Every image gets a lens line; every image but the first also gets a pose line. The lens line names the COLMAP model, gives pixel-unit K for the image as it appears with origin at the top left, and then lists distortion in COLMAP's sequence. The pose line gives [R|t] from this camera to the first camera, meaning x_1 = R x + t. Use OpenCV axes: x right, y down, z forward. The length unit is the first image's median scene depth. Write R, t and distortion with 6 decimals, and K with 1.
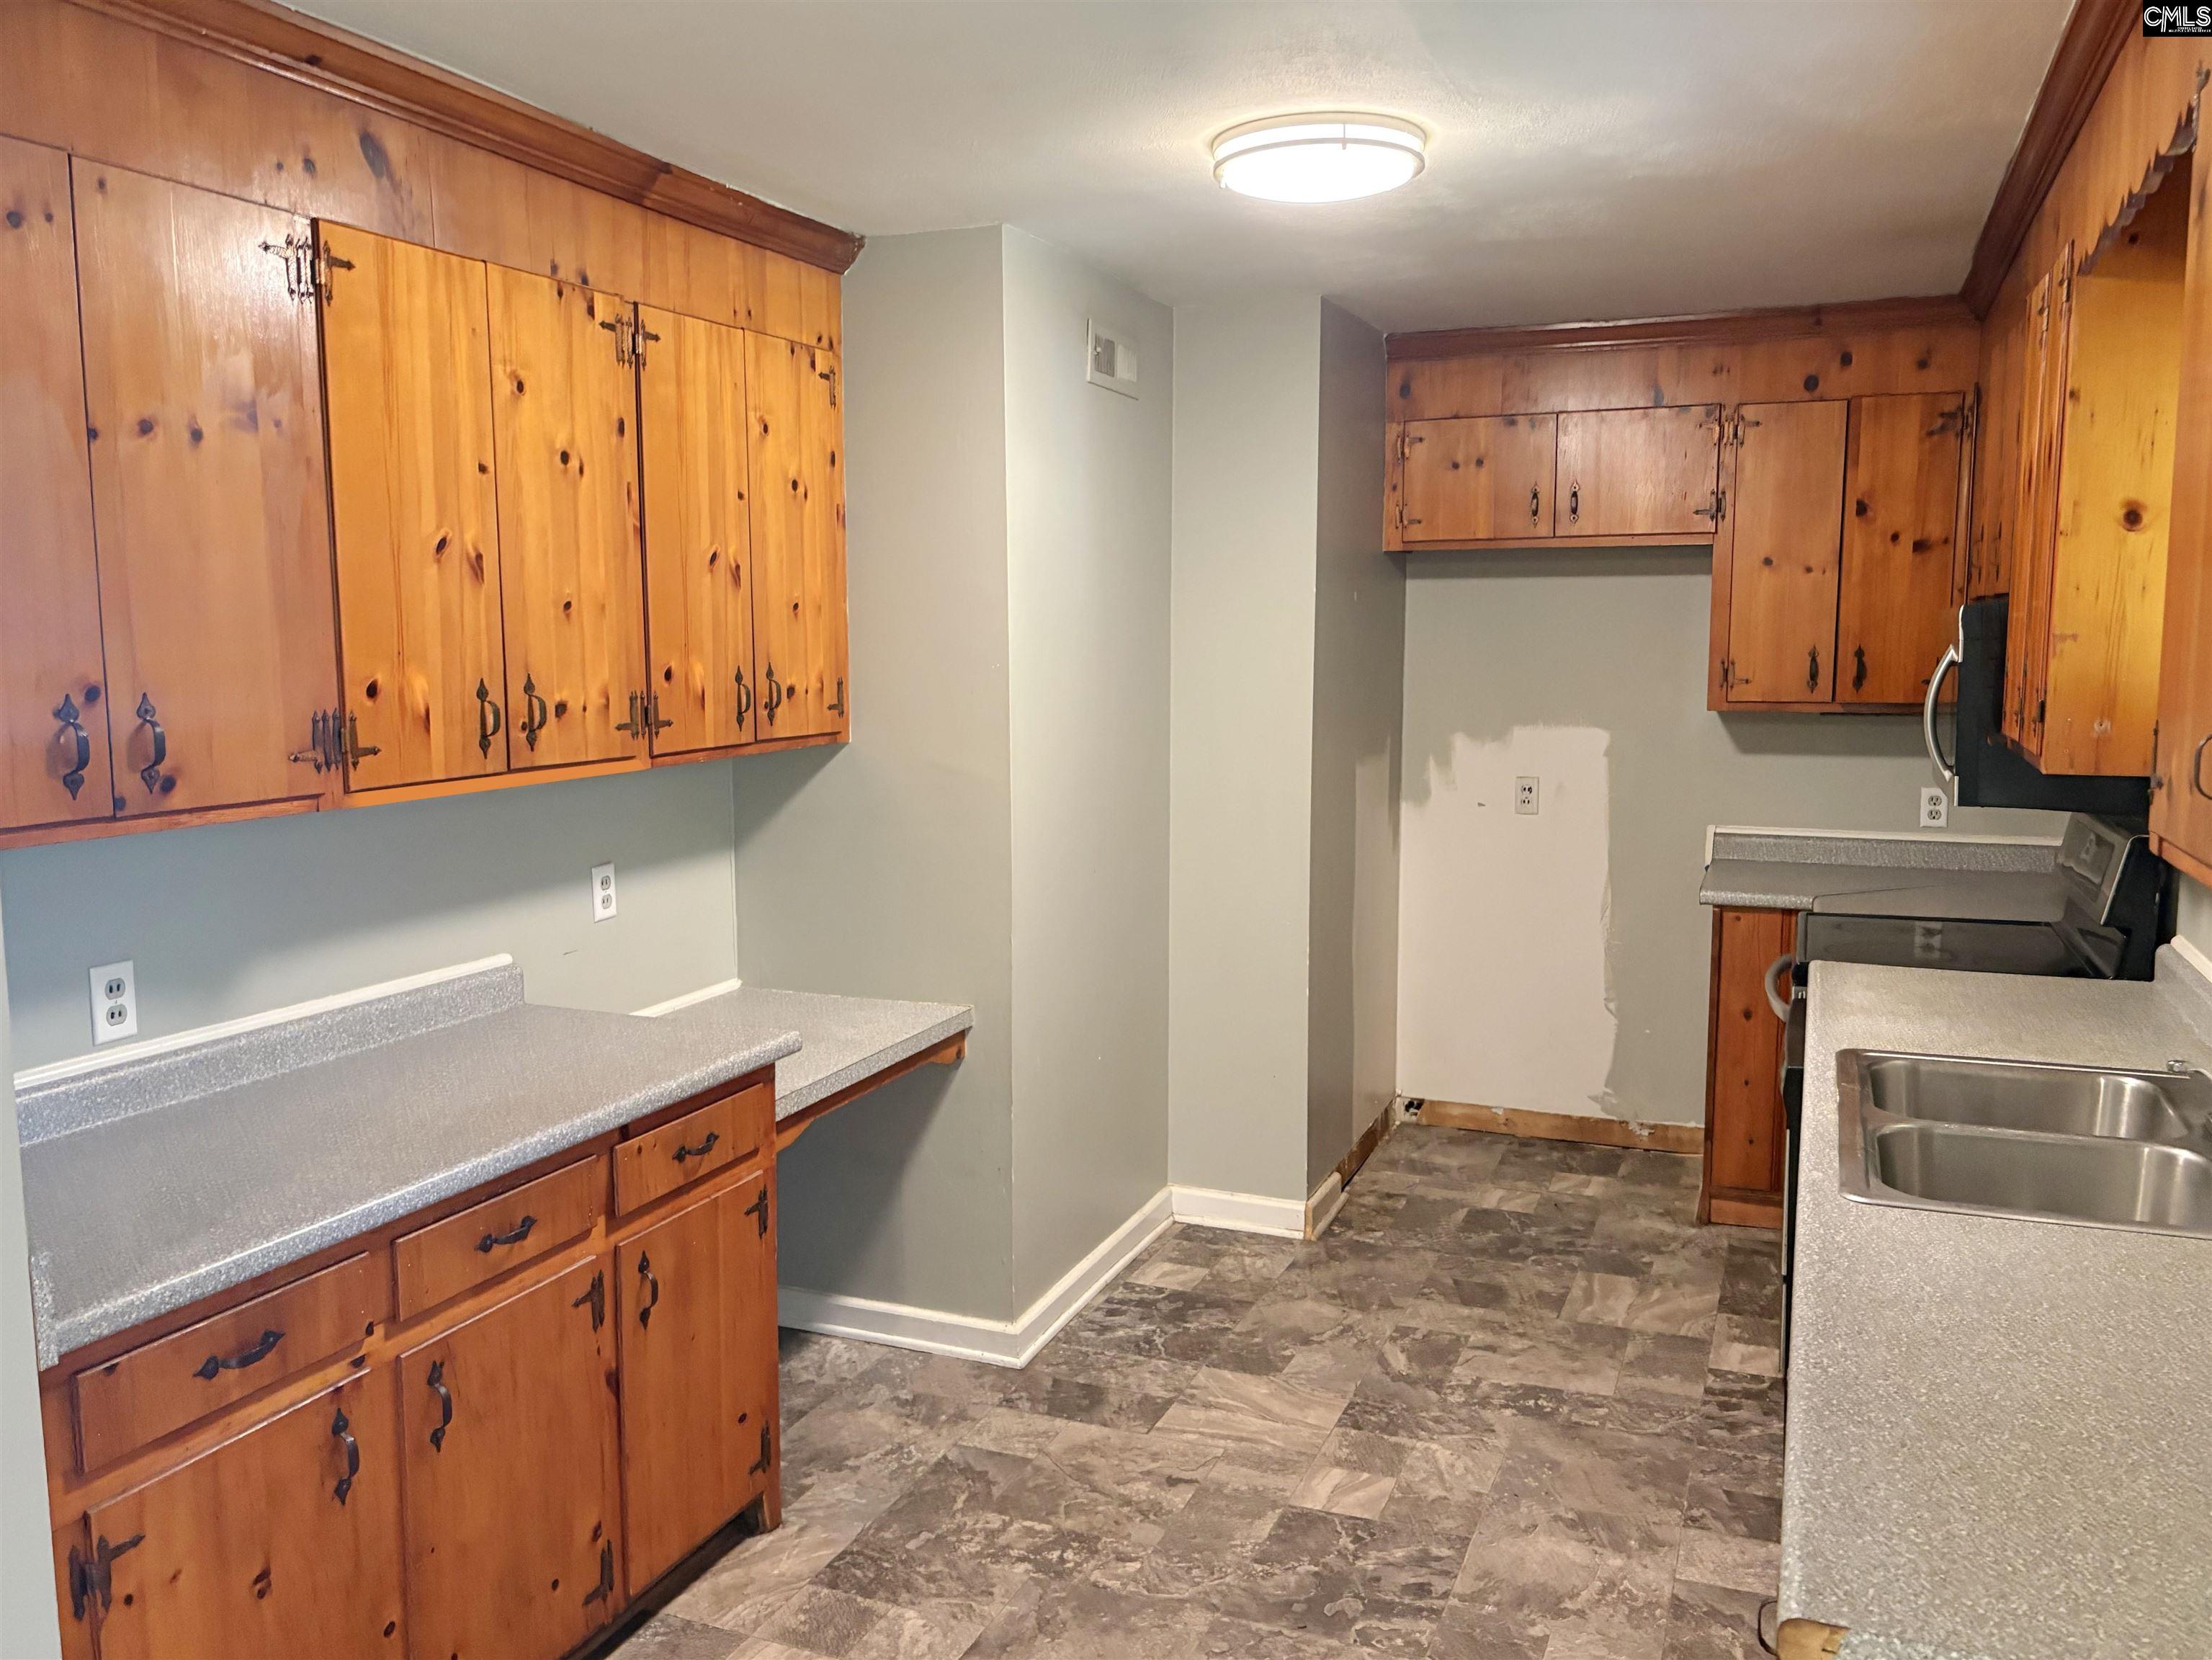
lens RADIAL K [[1740.0, 0, 1103.4], [0, 1740.0, 832.1], [0, 0, 1]] dist [0.007017, -0.002713]
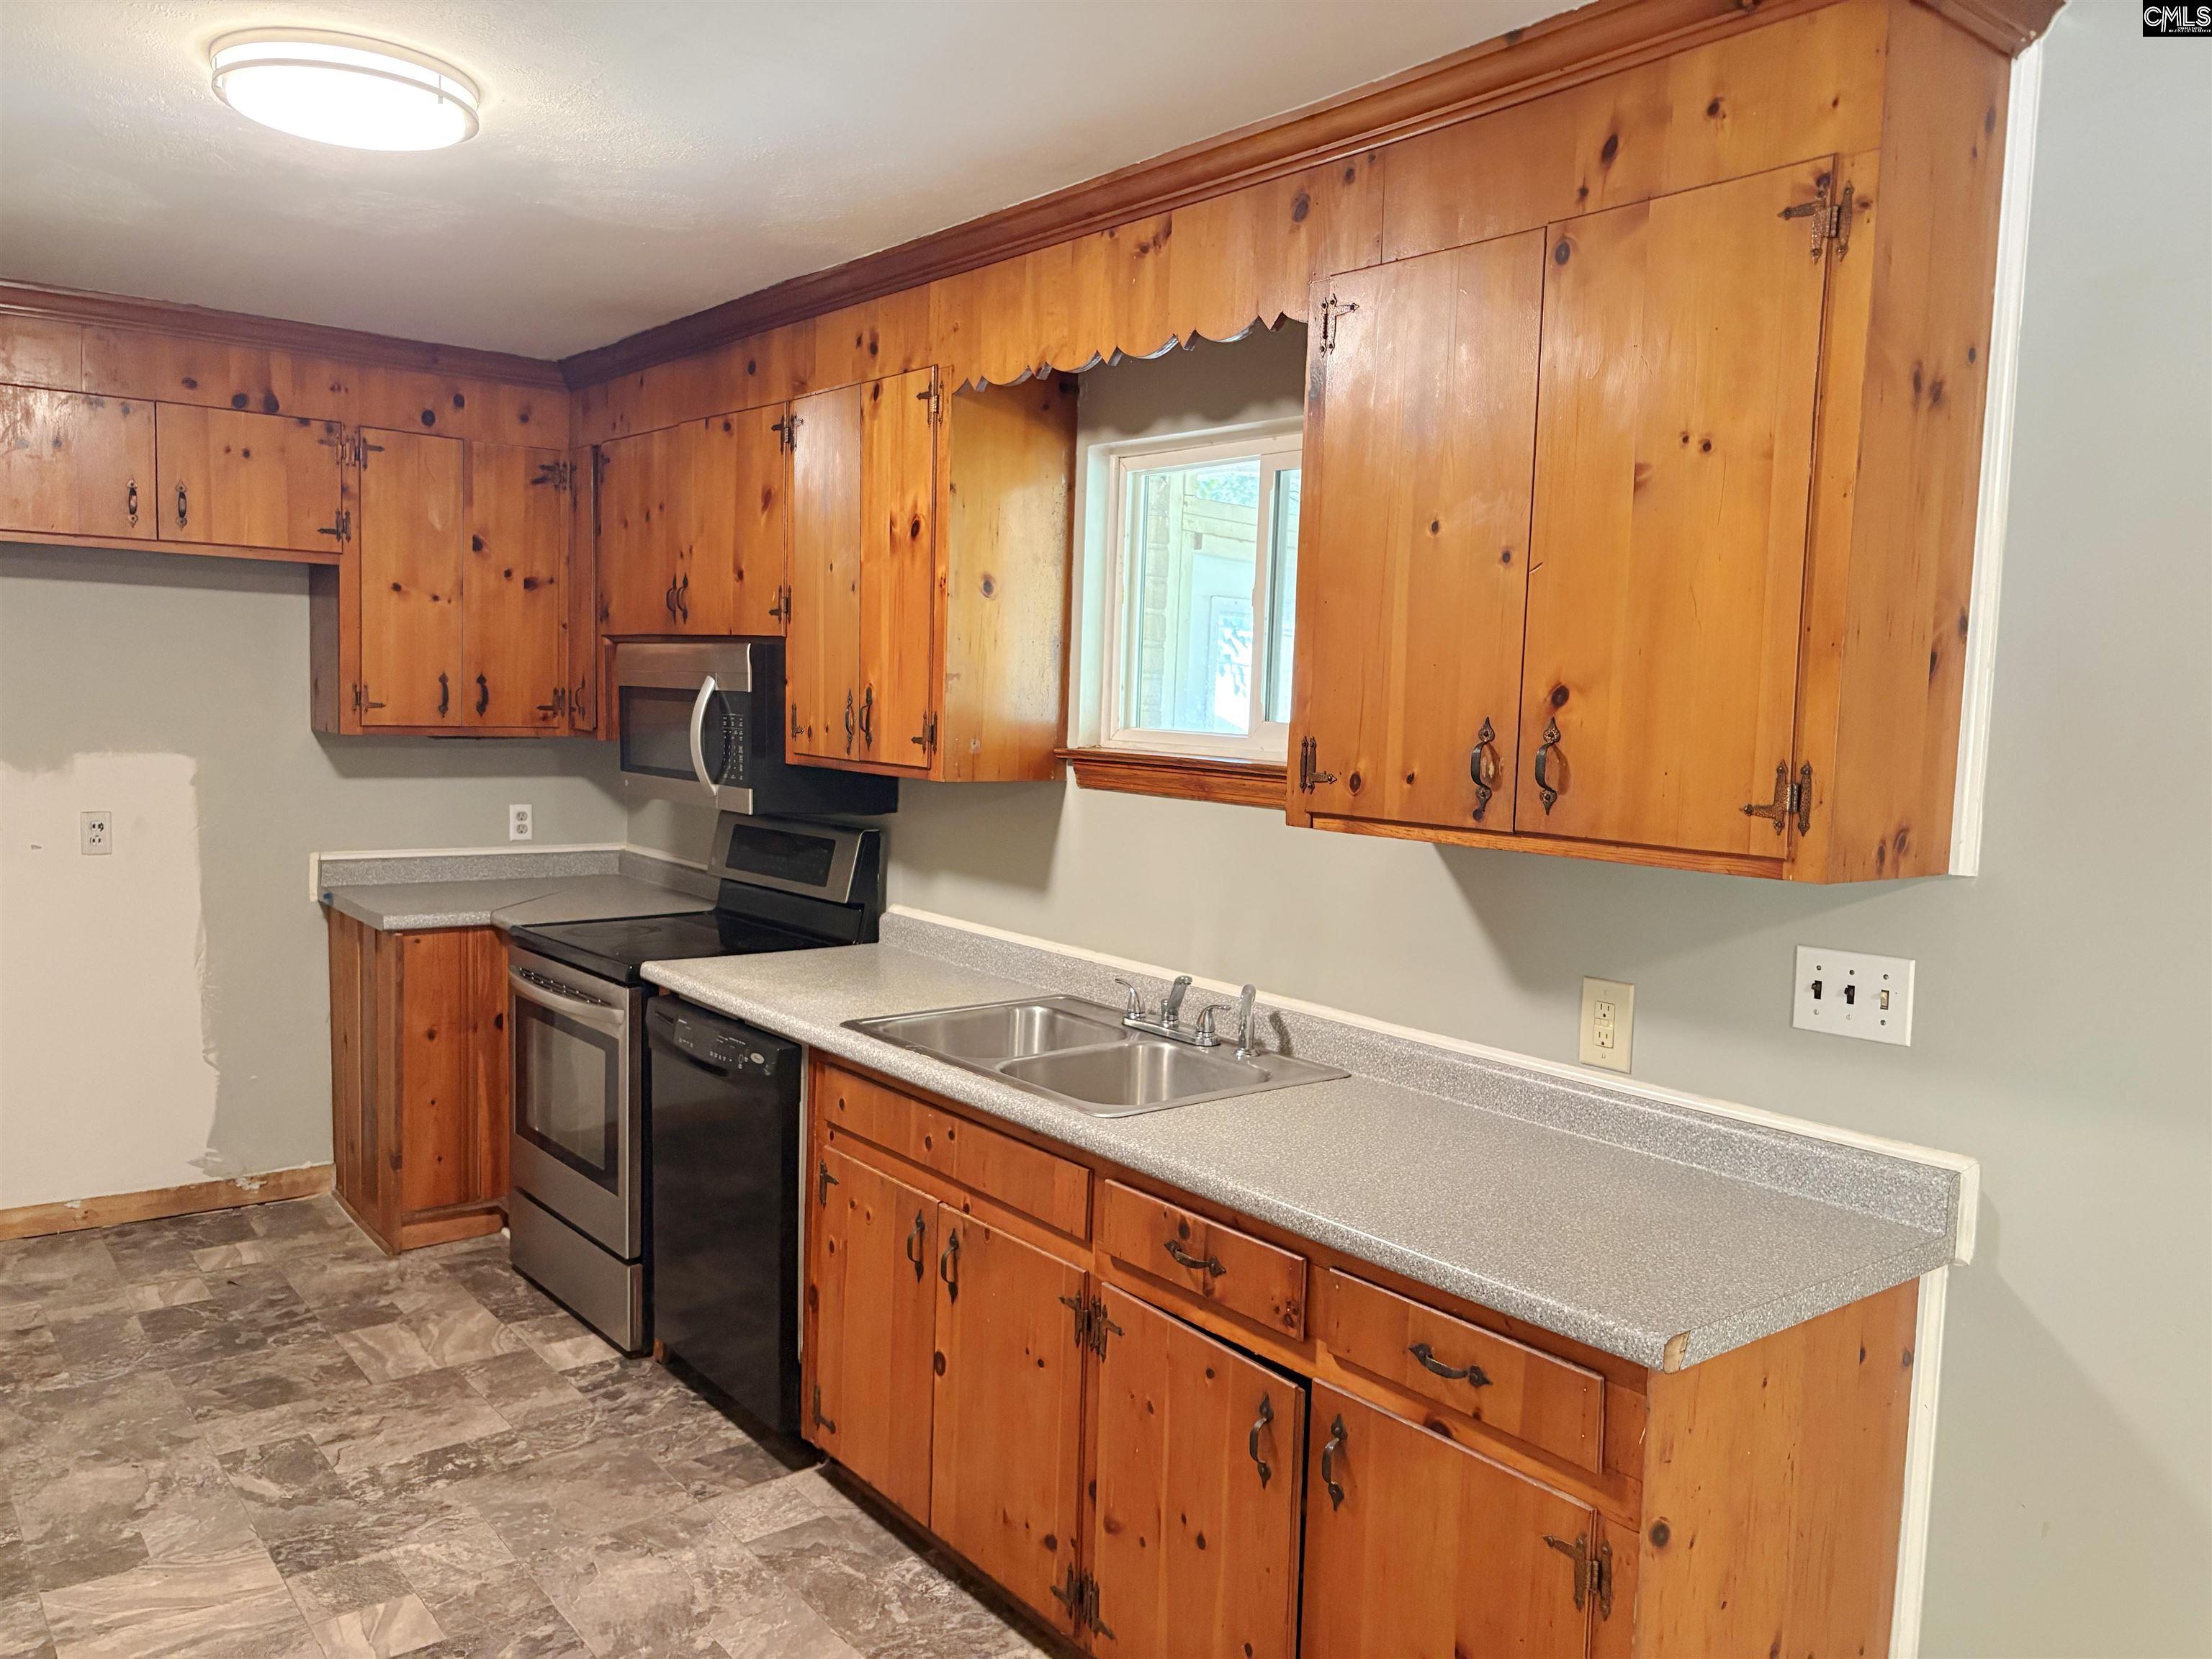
lens RADIAL K [[1652.7, 0, 1104.7], [0, 1652.7, 827.1], [0, 0, 1]] dist [0.016721, -0.033520]
pose [[0.482050, -0.051528, 0.874627, -0.275299], [0.064721, 0.997636, 0.023103, -0.012476], [-0.873750, 0.045470, 0.484245, 0.188151]]
